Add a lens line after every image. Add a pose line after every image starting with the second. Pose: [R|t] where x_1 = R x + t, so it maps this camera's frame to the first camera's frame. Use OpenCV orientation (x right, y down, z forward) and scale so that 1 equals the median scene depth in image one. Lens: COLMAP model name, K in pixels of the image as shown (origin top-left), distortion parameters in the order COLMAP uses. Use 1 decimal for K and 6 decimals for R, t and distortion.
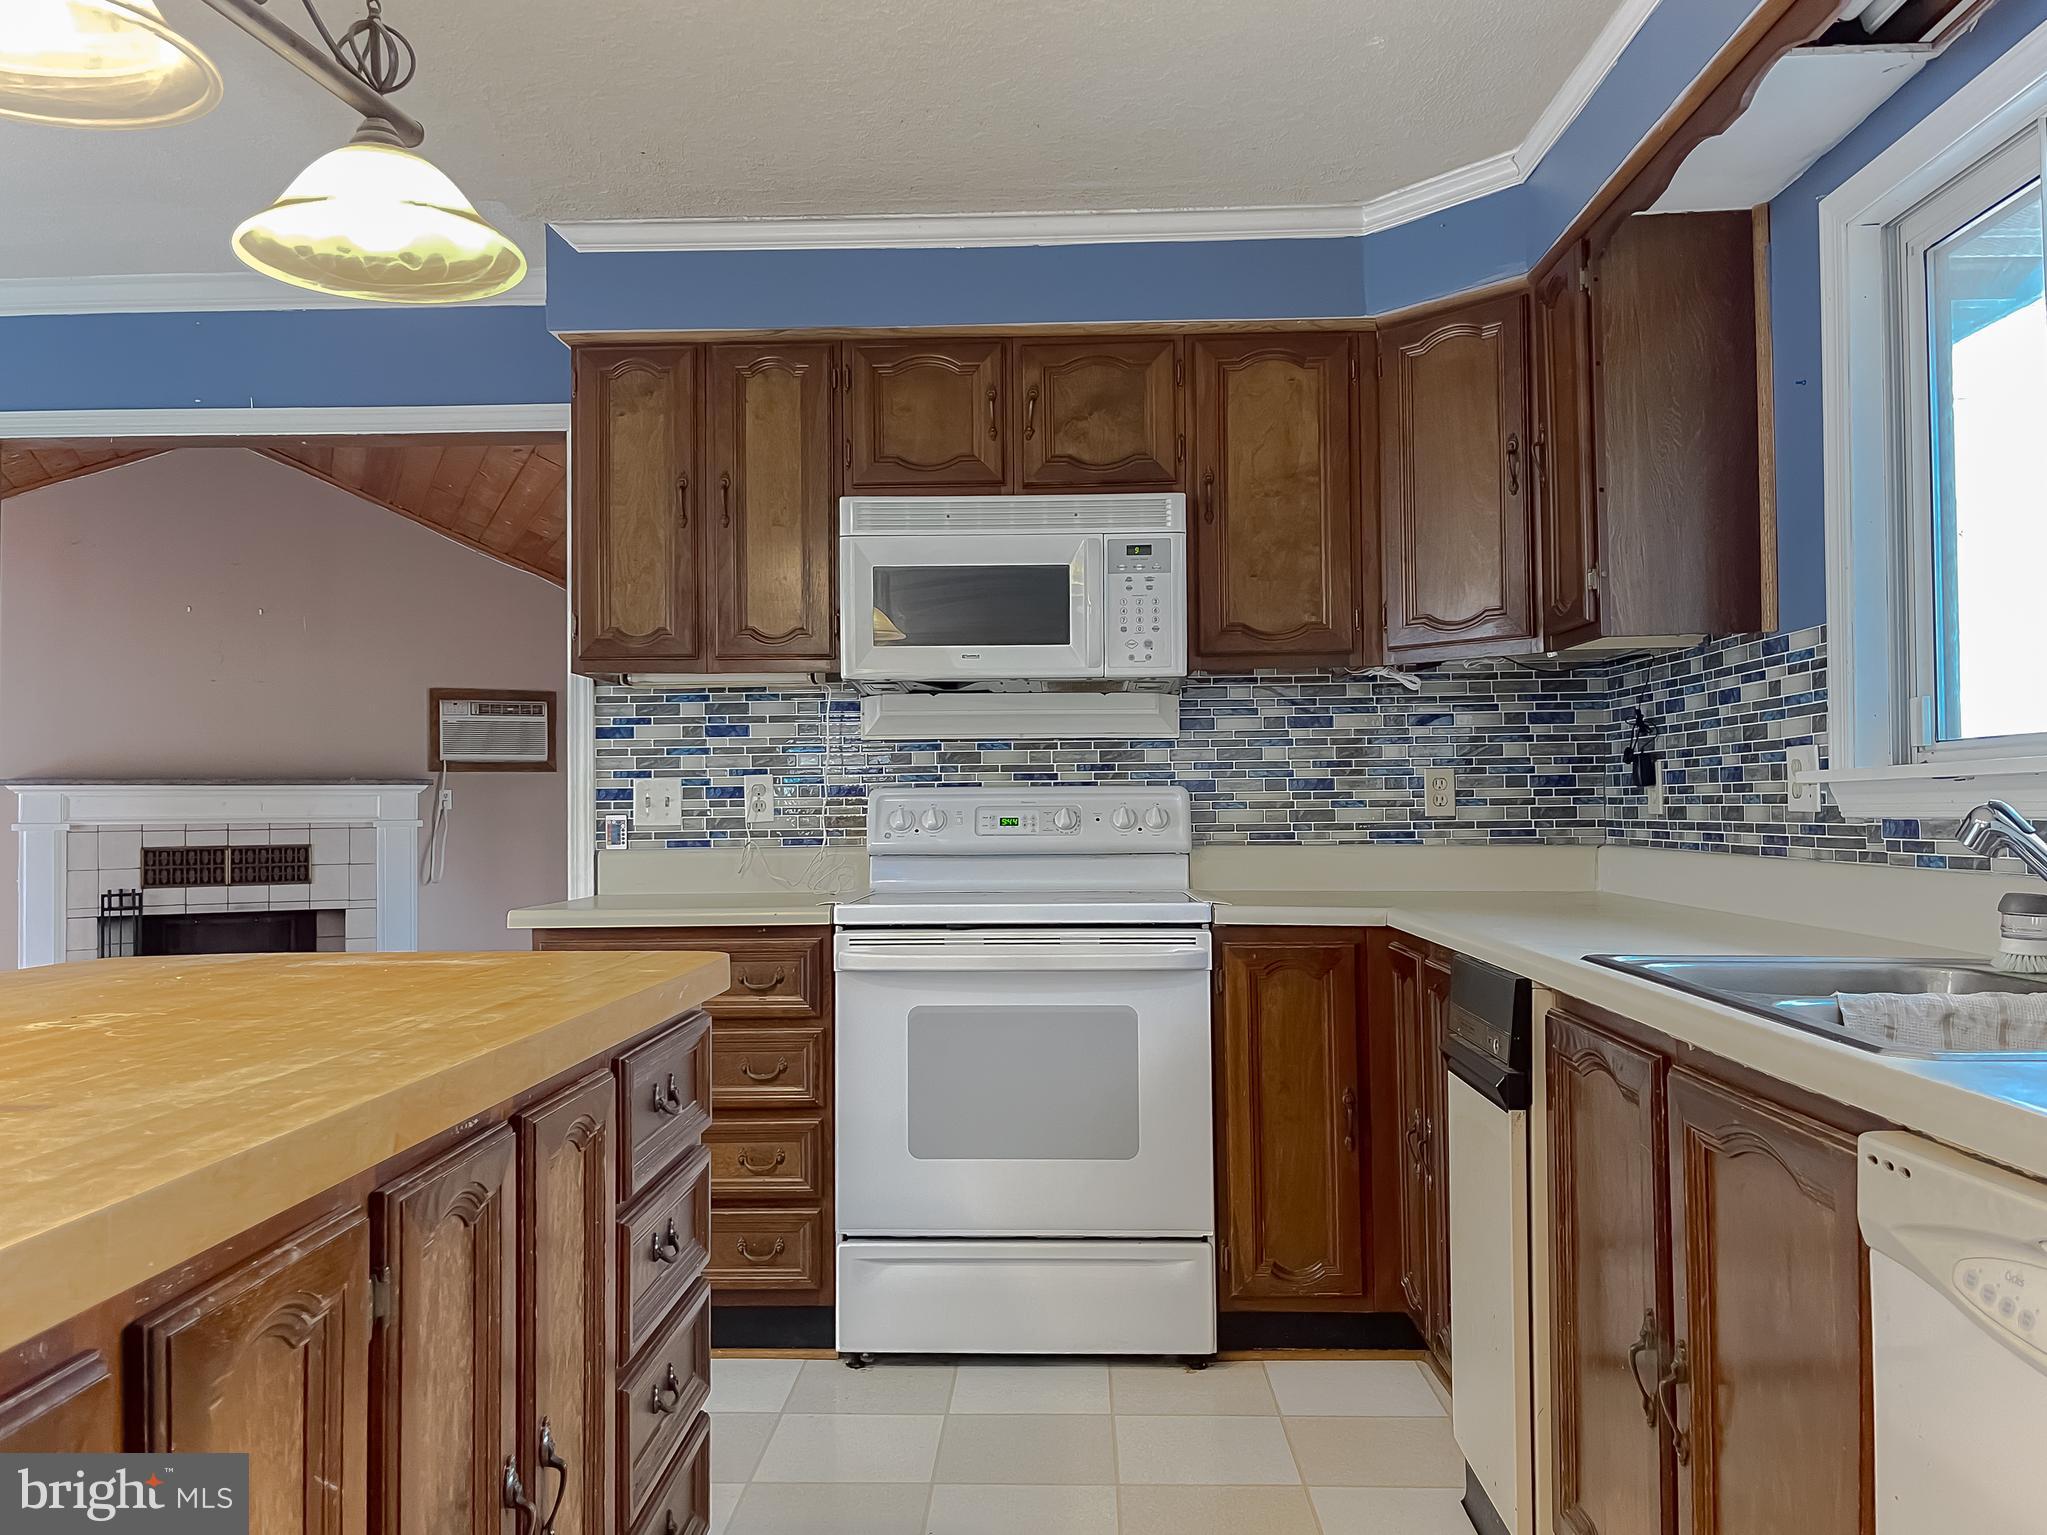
lens RADIAL K [[1600.8, 0, 1018.6], [0, 1600.8, 779.4], [0, 0, 1]] dist [0.049078, 0.000745]
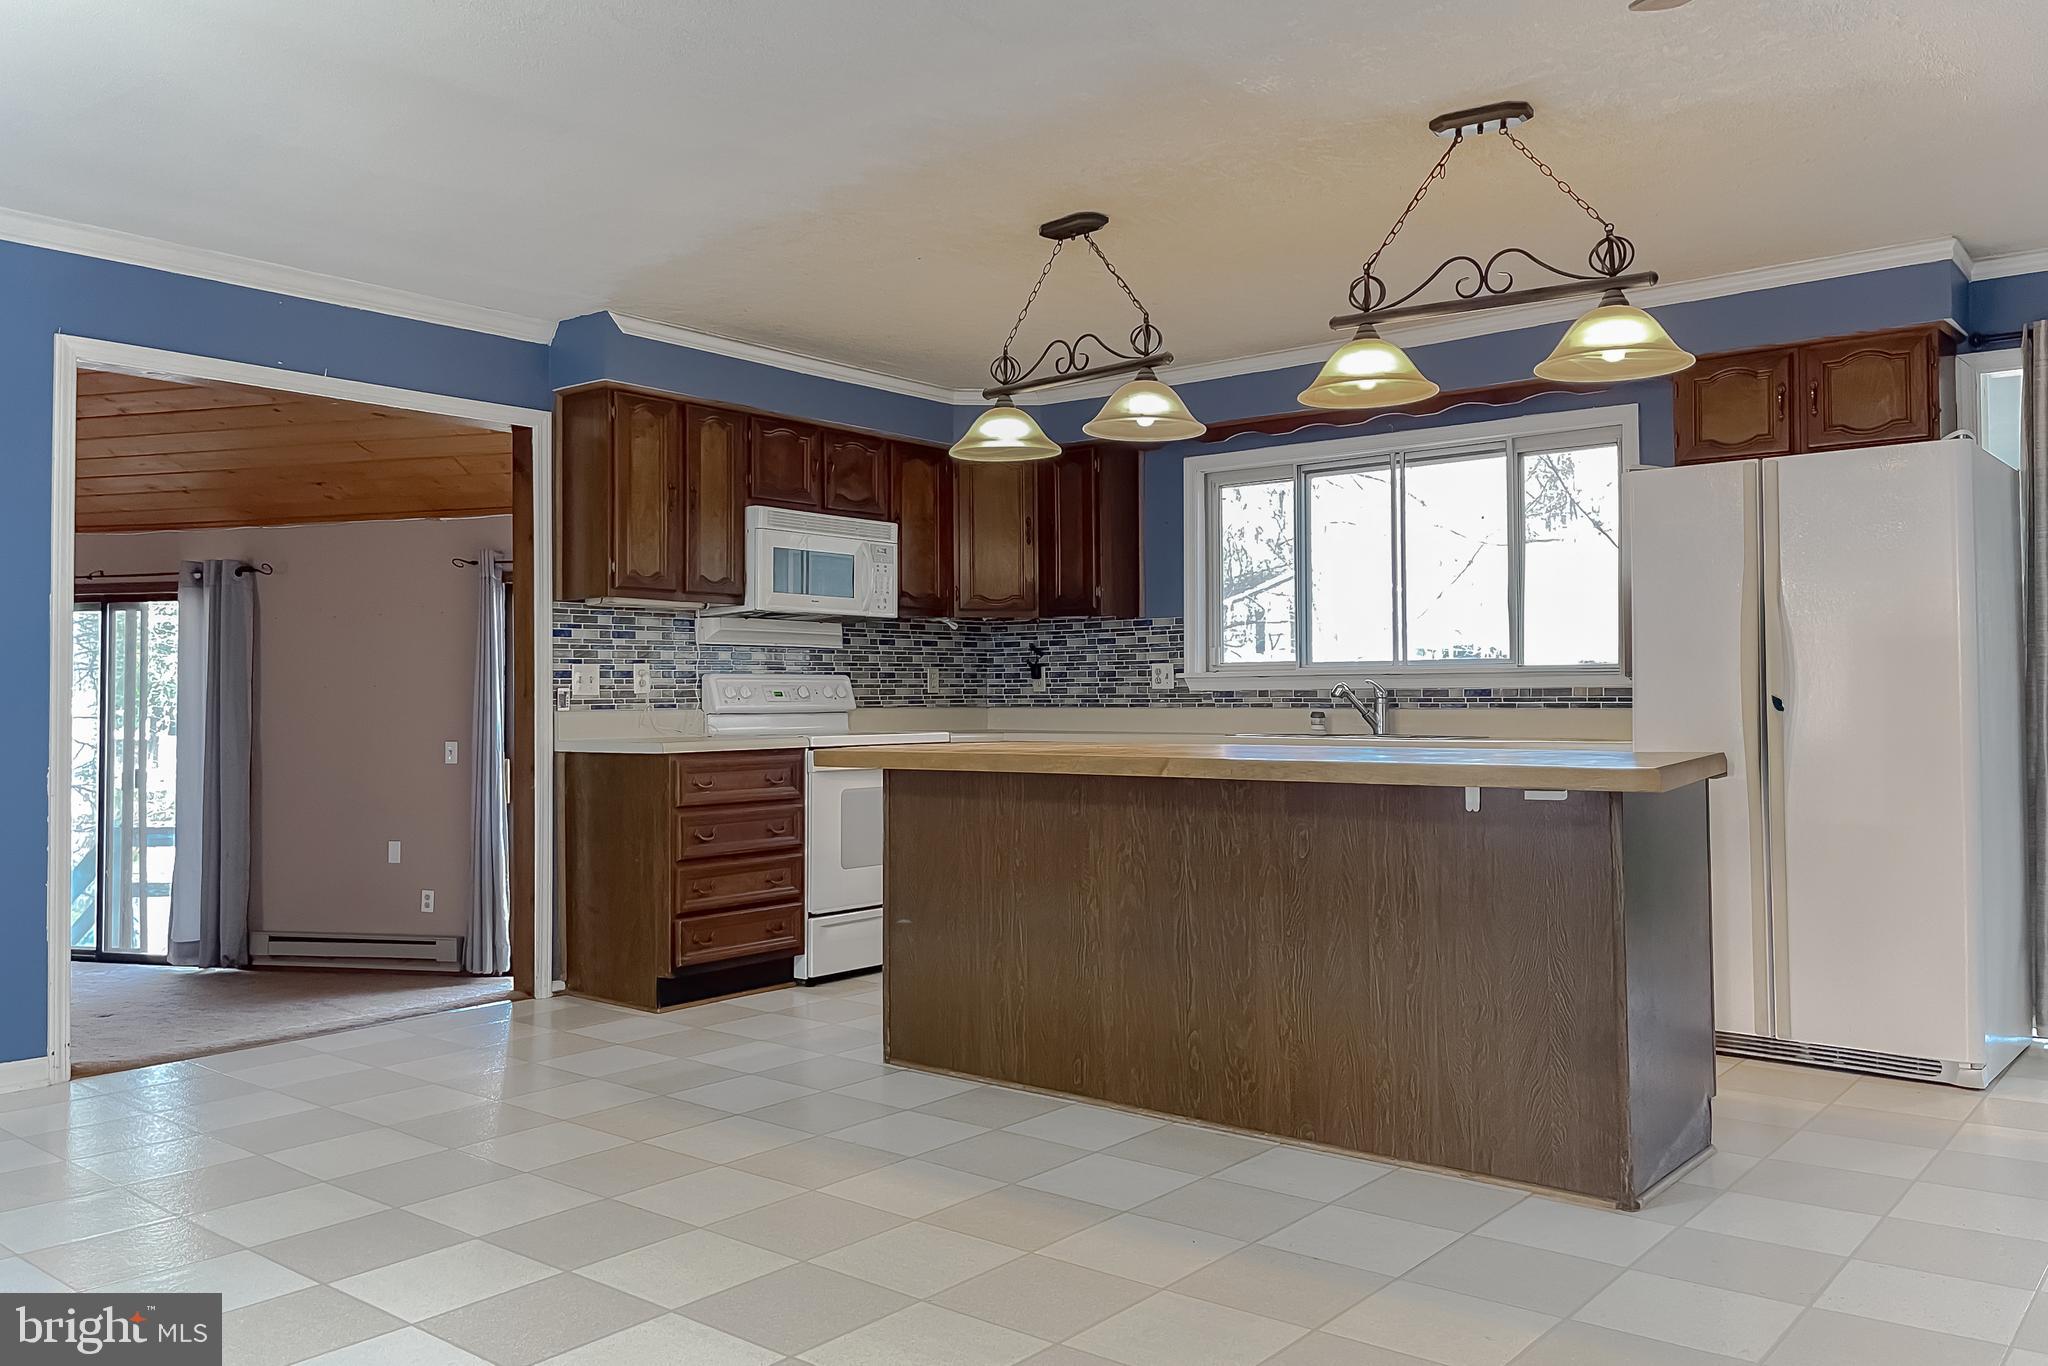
lens RADIAL K [[1566.4, 0, 1022.3], [0, 1566.4, 673.0], [0, 0, 1]] dist [0.036348, 0.001569]
pose [[0.604608, 0.018367, 0.796311, -1.196929], [-0.014534, 0.999822, -0.012026, 0.020156], [-0.796390, -0.004303, 0.604768, -0.240746]]
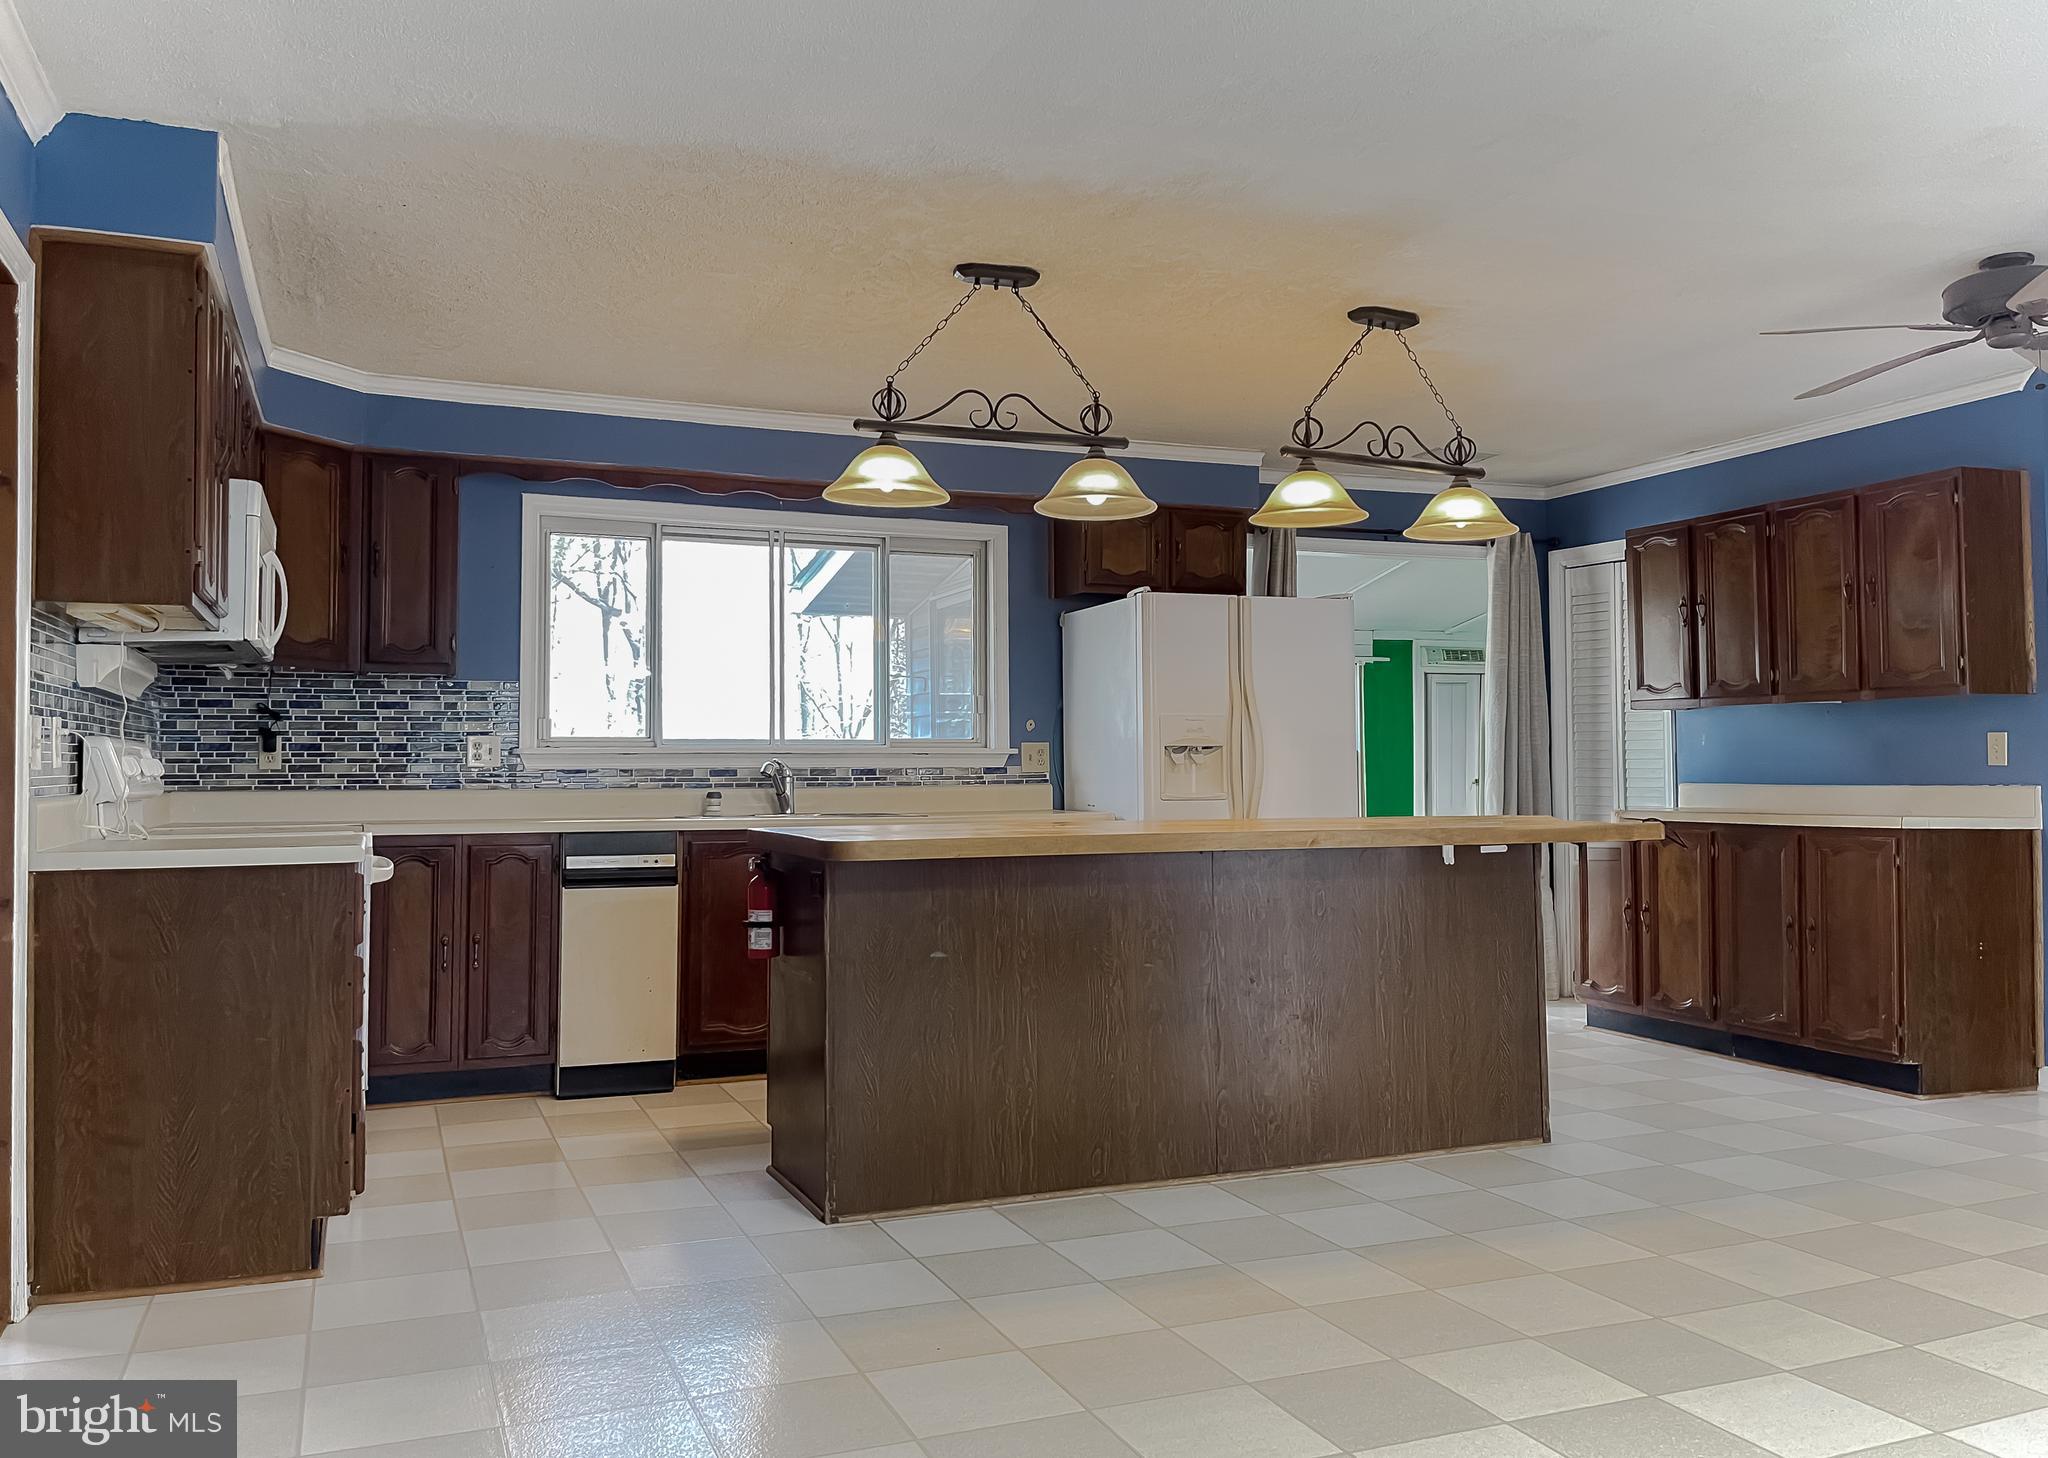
lens RADIAL K [[1608.7, 0, 1023.9], [0, 1608.7, 725.8], [0, 0, 1]] dist [0.042794, -0.009103]
pose [[-0.412051, 0.036429, 0.910432, -1.278181], [-0.009375, 0.998978, -0.044214, 0.038943], [-0.911113, -0.026753, -0.411288, 0.899745]]
